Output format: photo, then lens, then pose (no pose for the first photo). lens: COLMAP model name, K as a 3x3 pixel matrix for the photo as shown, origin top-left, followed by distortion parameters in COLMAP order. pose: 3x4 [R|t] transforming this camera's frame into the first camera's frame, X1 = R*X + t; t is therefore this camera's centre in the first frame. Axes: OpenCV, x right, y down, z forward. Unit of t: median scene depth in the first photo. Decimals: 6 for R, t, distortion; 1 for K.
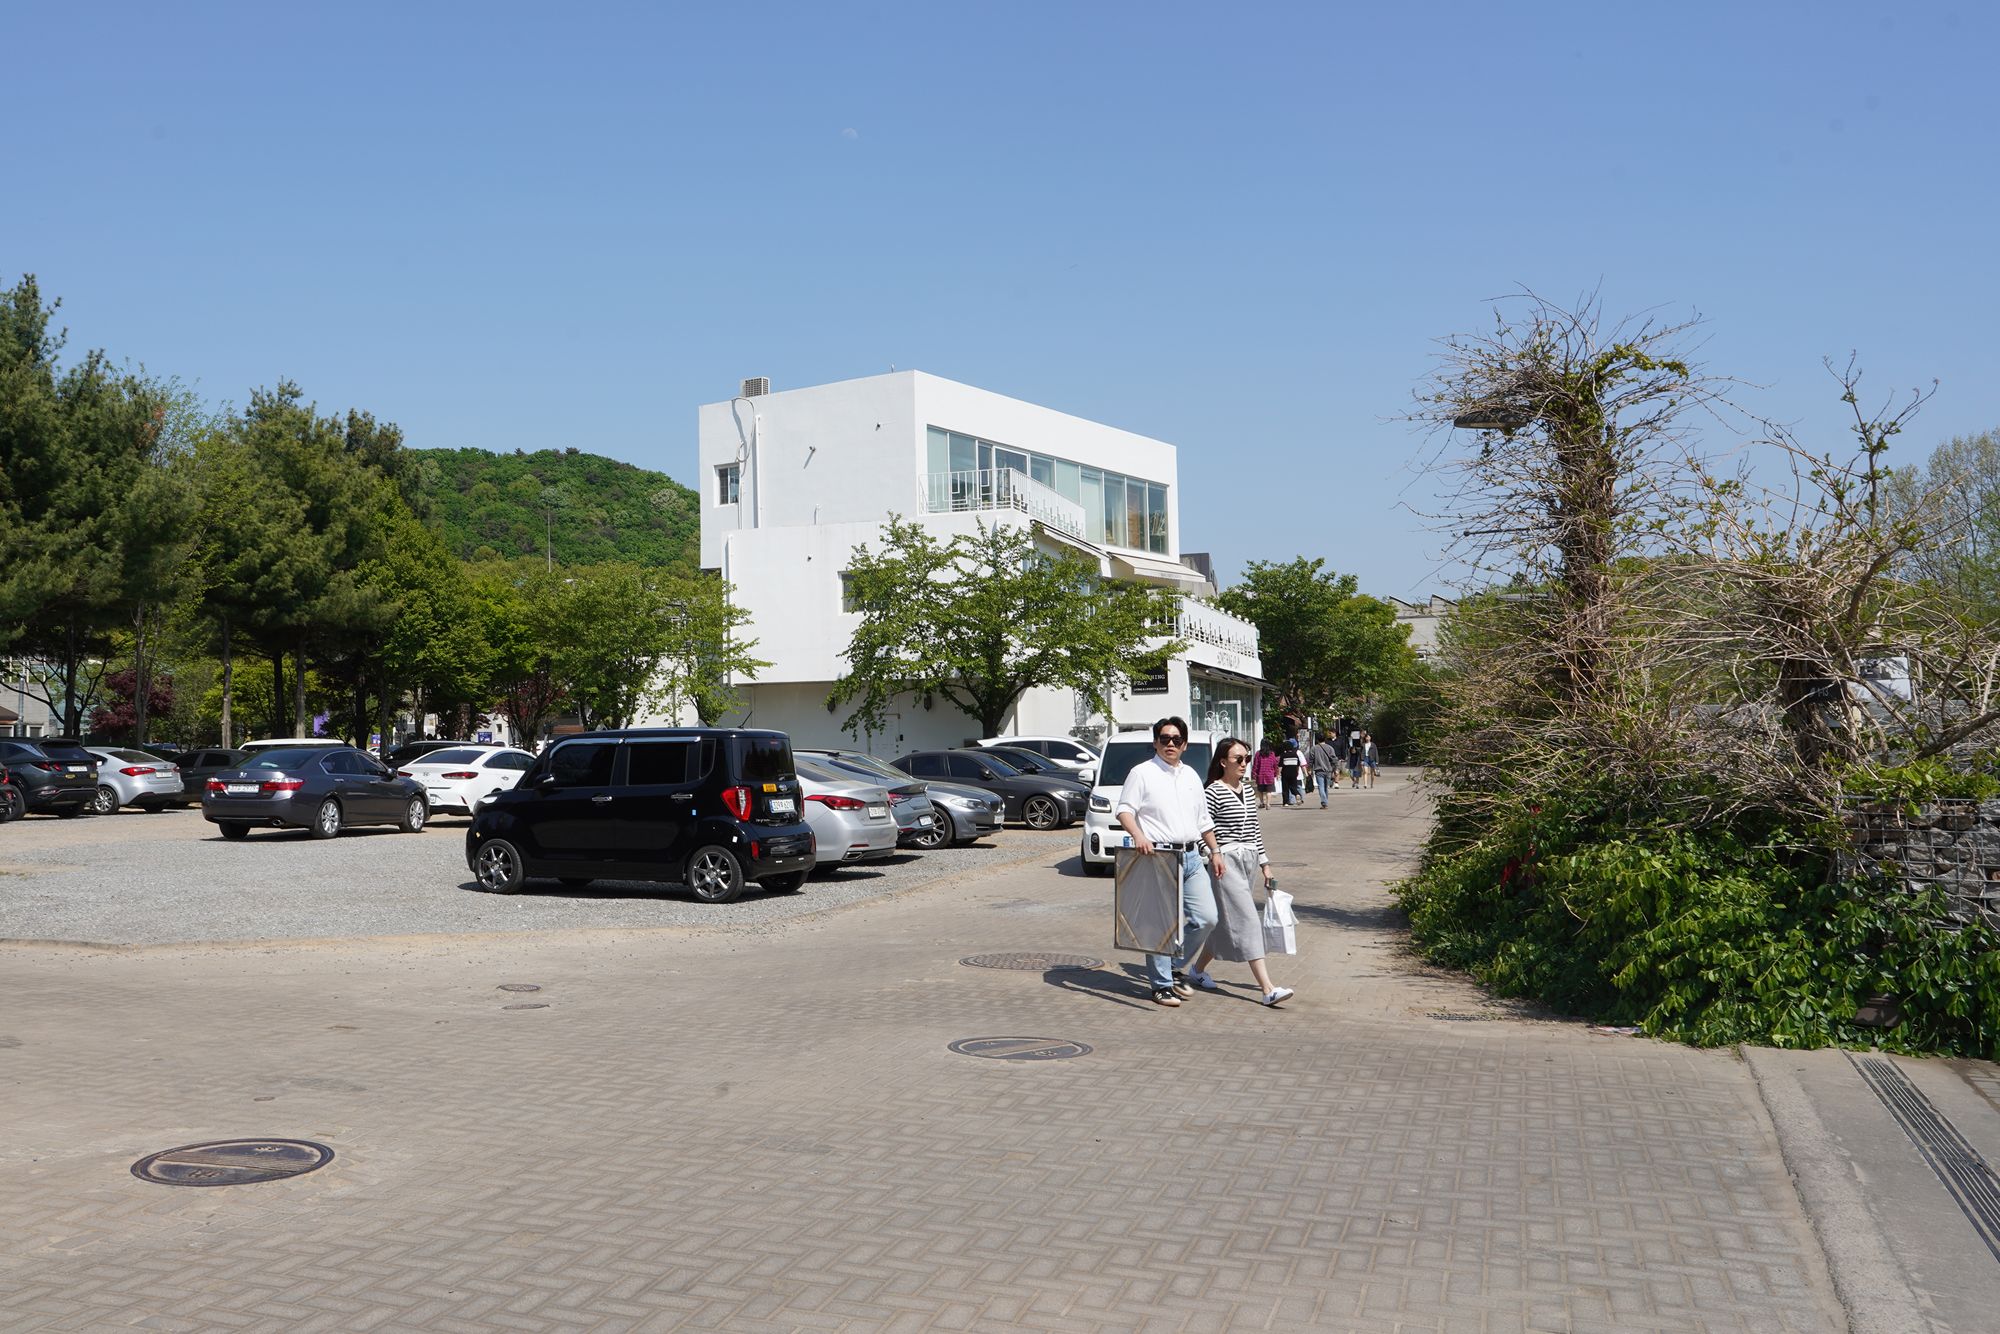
lens RADIAL K [[1423.8, 0, 1000.0], [0, 1423.8, 667.0], [0, 0, 1]] dist [-0.000041, 0.000176]
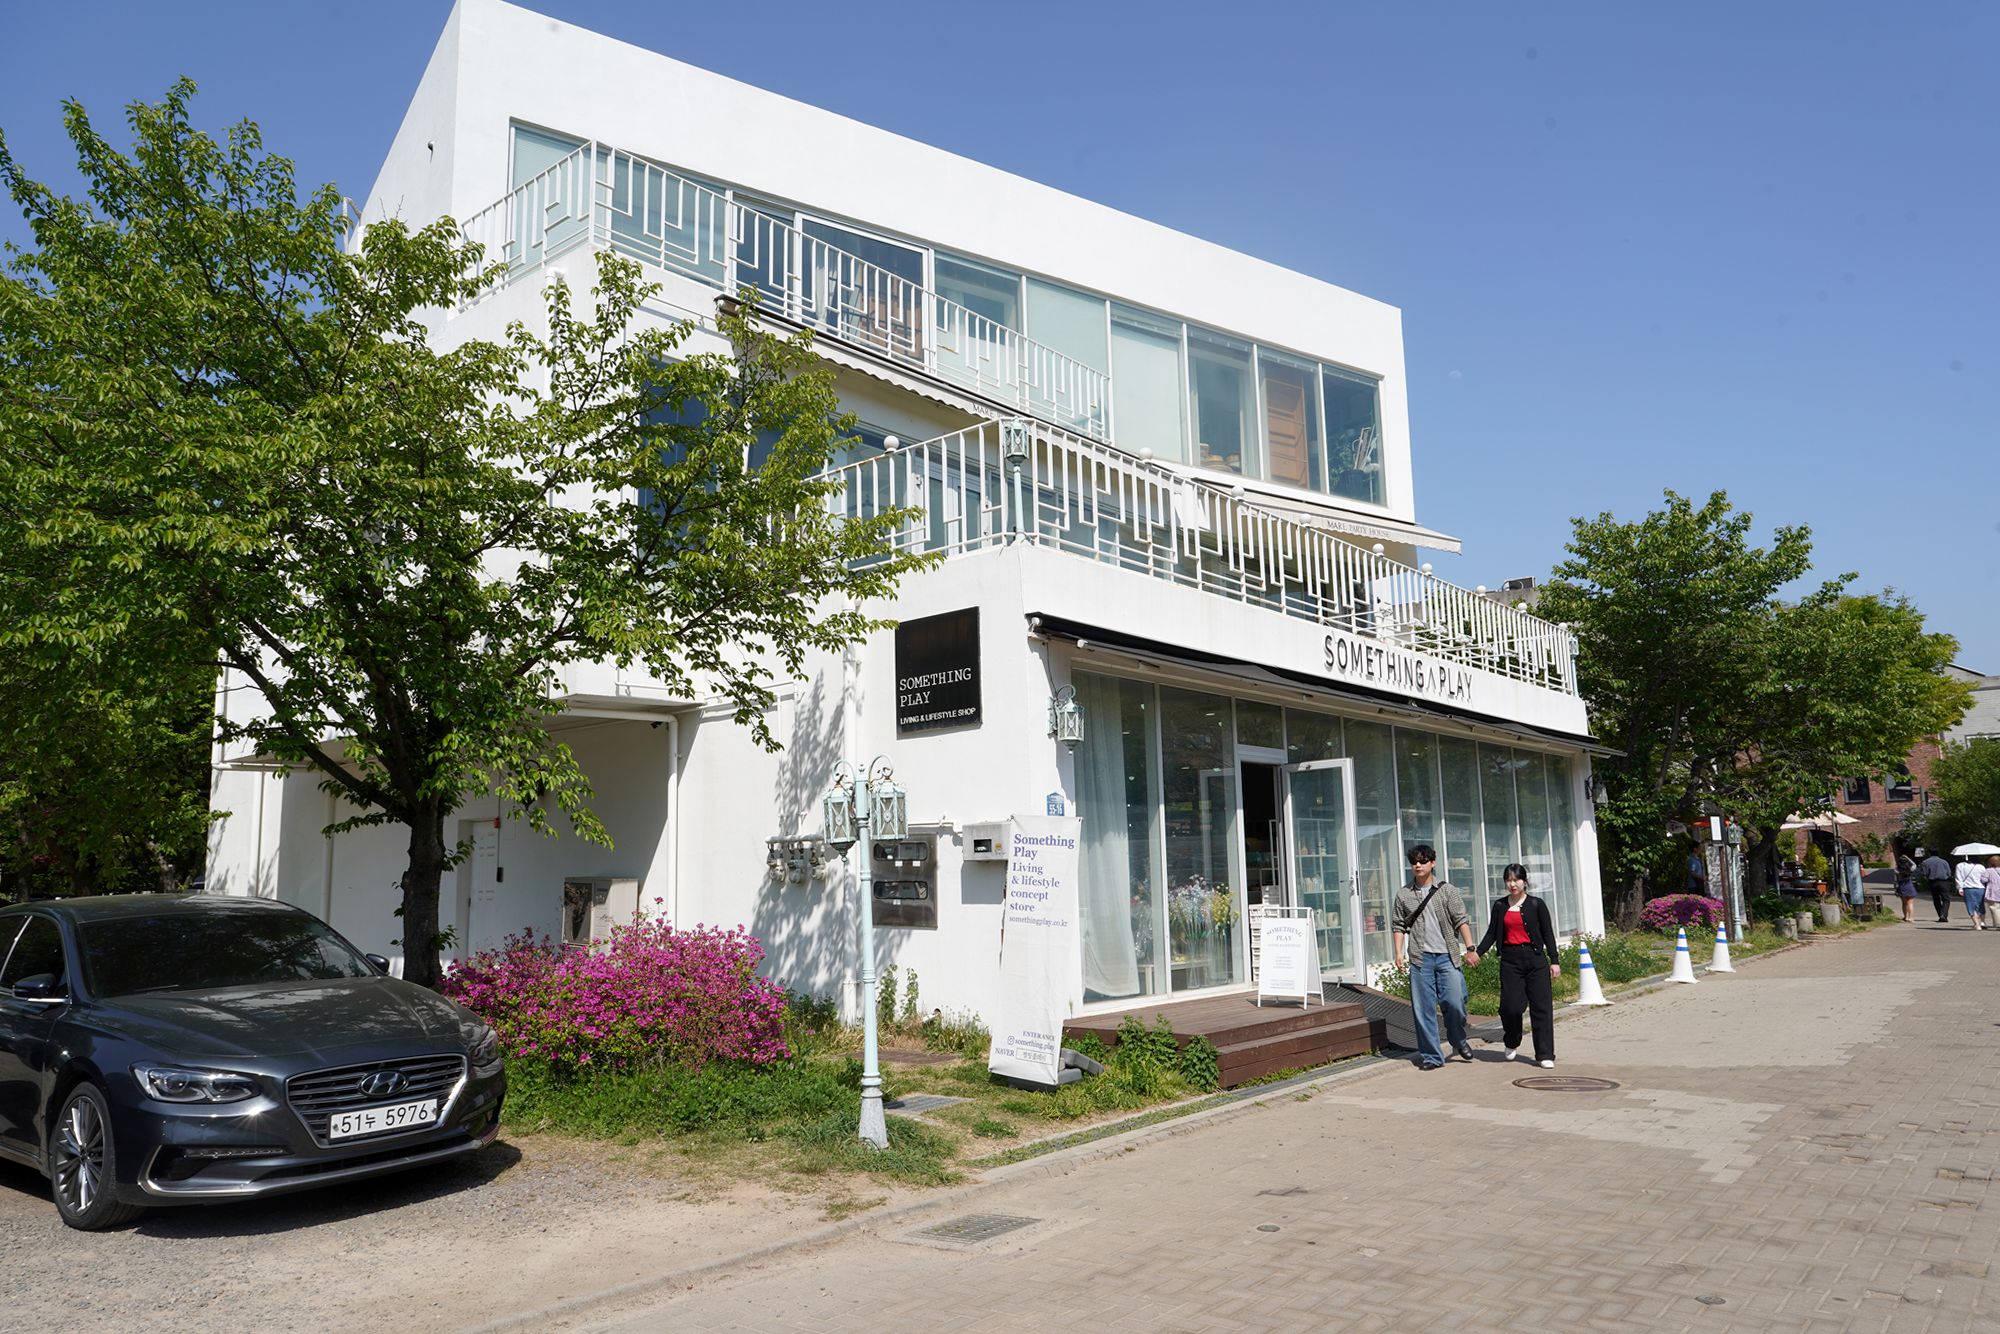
lens RADIAL K [[1423.8, 0, 1000.0], [0, 1423.8, 667.0], [0, 0, 1]] dist [-0.000041, 0.000176]
pose [[0.947193, -0.054908, -0.315927, 0.150523], [0.027394, 0.995485, -0.090881, 0.023349], [0.319490, 0.077428, 0.944421, 0.485931]]
